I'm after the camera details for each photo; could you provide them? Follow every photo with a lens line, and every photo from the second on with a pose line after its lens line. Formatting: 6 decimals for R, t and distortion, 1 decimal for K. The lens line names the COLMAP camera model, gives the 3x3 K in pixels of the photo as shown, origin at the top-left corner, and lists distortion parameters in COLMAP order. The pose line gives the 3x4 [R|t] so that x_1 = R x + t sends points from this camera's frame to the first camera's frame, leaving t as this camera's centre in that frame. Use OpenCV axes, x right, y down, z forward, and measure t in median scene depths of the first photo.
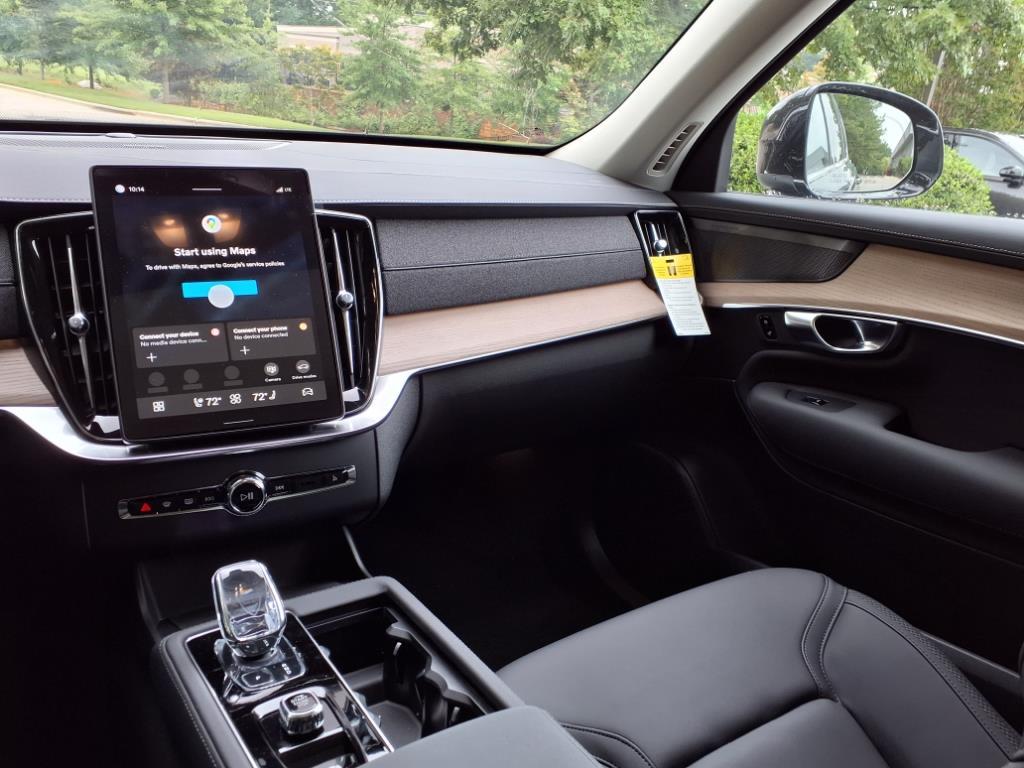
lens RADIAL K [[809.0, 0, 513.8], [0, 809.0, 390.3], [0, 0, 1]] dist [0.082993, -0.130773]
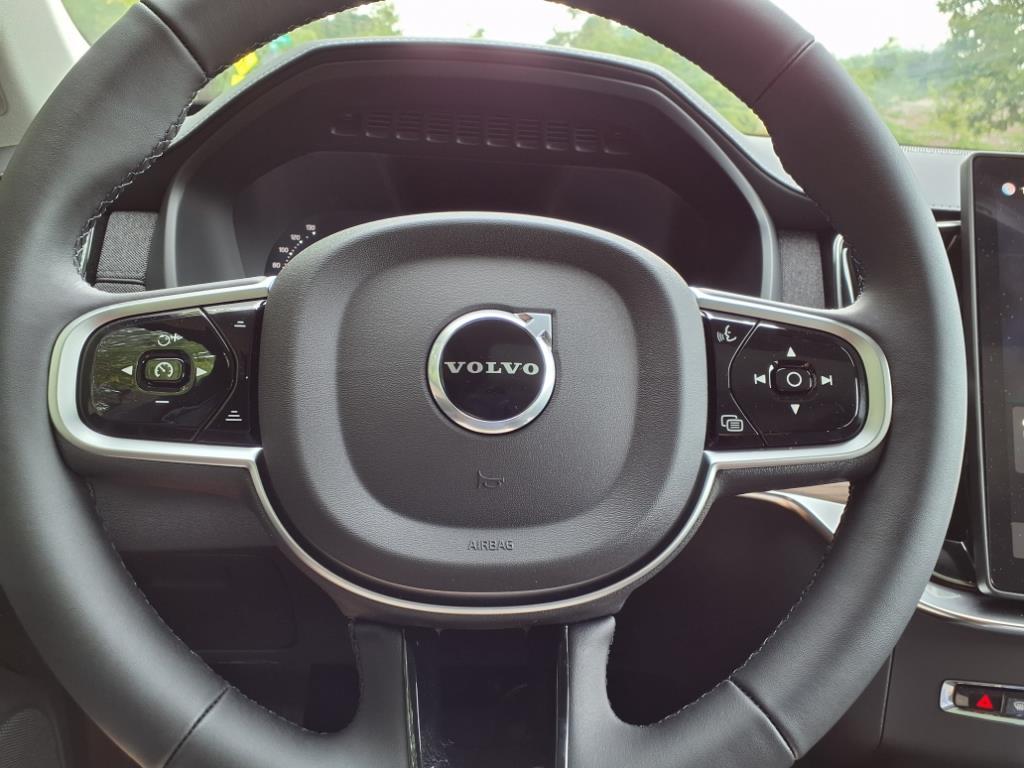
lens RADIAL K [[810.8, 0, 512.0], [0, 810.8, 384.0], [0, 0, 1]] dist [-0.002089, -0.000816]
pose [[0.873067, 0.131069, -0.469655, -0.485747], [-0.180204, 0.981735, -0.061015, 0.012236], [0.453079, 0.137904, 0.880739, 0.277926]]
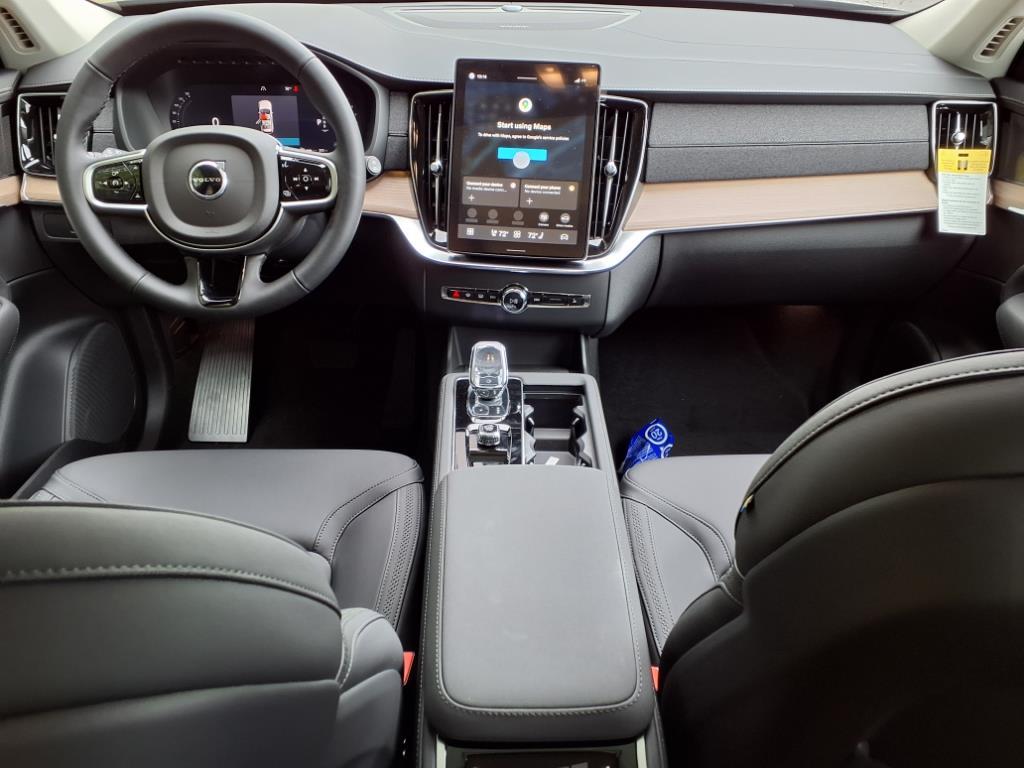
lens RADIAL K [[809.0, 0, 513.8], [0, 809.0, 390.3], [0, 0, 1]] dist [0.082993, -0.130773]
pose [[0.850935, 0.260973, -0.455853, 0.383772], [-0.144758, 0.950750, 0.274081, -0.118506], [0.504930, -0.167237, 0.846804, -0.283814]]
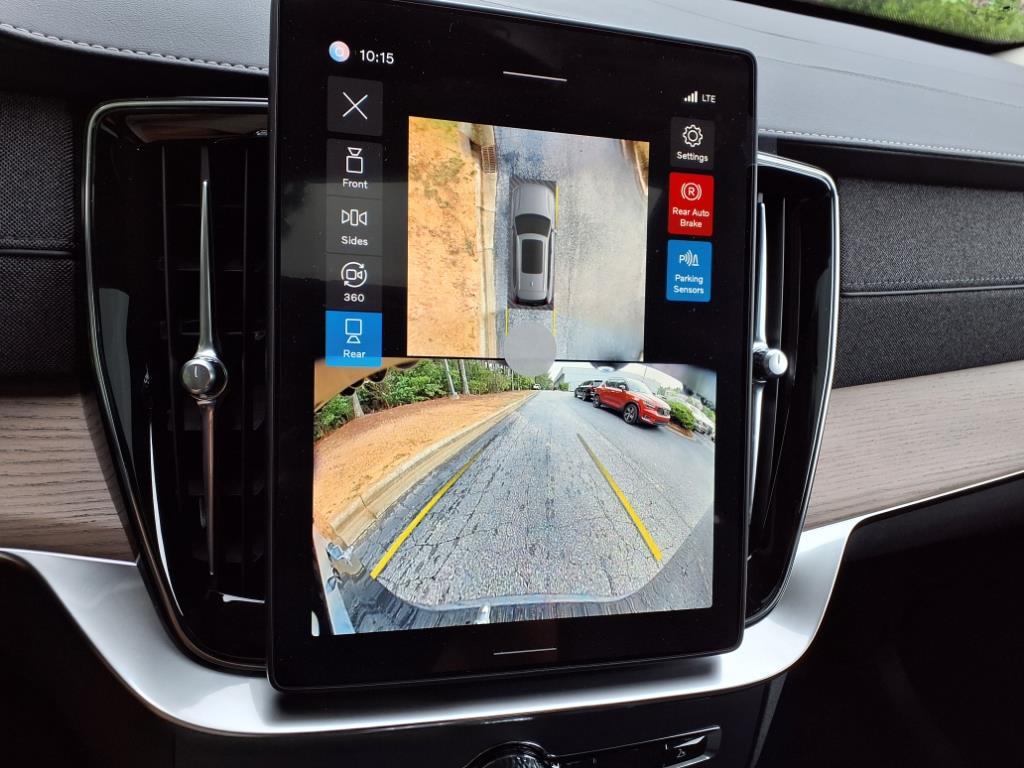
lens RADIAL K [[810.8, 0, 512.0], [0, 810.8, 384.0], [0, 0, 1]] dist [-0.002089, -0.000816]
pose [[0.973075, 0.190132, -0.130287, -0.307239], [-0.167918, 0.972005, 0.164348, -0.162413], [0.157887, -0.138046, 0.977760, 0.588535]]
